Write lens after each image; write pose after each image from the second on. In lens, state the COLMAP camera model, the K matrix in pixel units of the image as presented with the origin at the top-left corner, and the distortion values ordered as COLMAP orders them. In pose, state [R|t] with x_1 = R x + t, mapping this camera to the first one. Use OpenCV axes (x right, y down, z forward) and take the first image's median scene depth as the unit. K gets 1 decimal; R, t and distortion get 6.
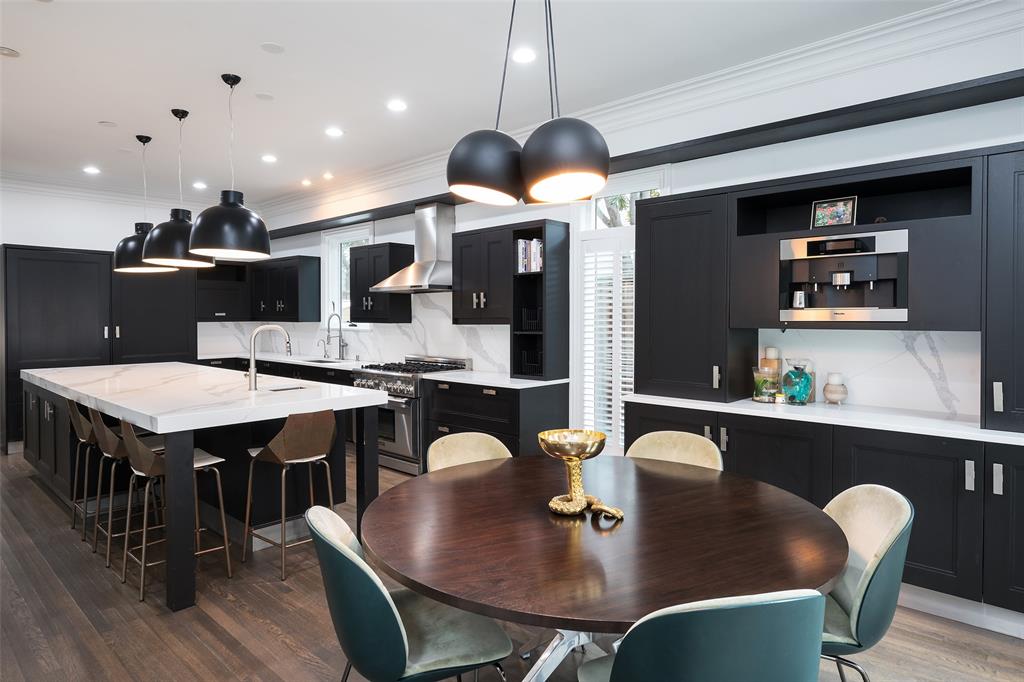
lens RADIAL K [[570.1, 0, 517.6], [0, 570.1, 329.1], [0, 0, 1]] dist [-0.022266, -0.000417]
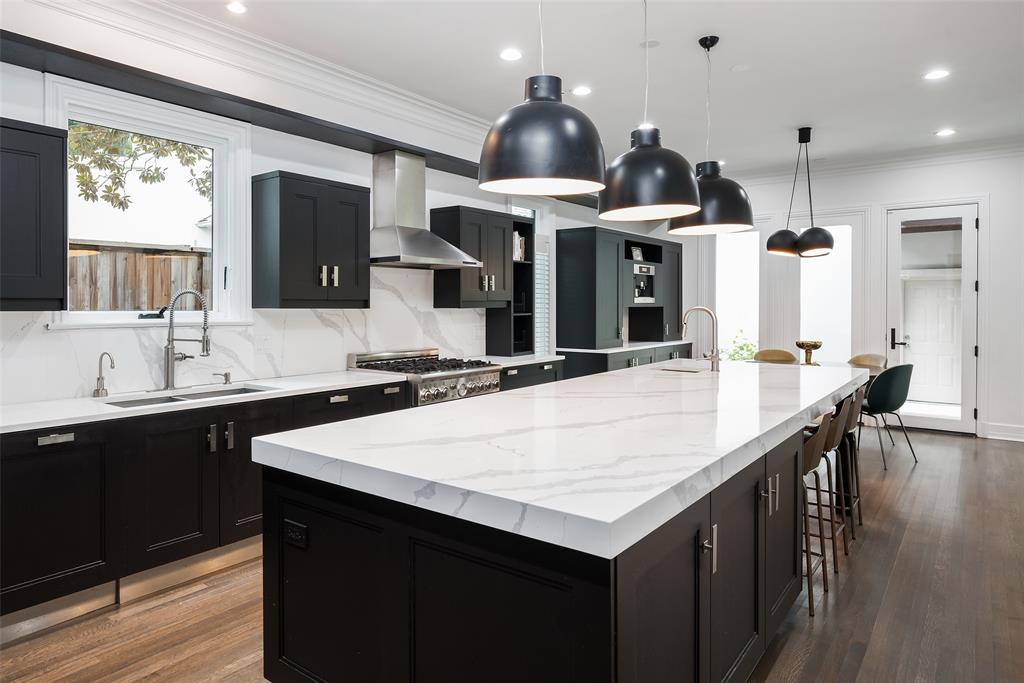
lens RADIAL K [[636.2, 0, 513.8], [0, 636.2, 308.3], [0, 0, 1]] dist [0.002678, 0.000574]
pose [[-0.088362, -0.008535, 0.996052, -0.973903], [0.019203, 0.999763, 0.010270, -0.014389], [-0.995903, 0.020035, -0.088177, 0.890014]]
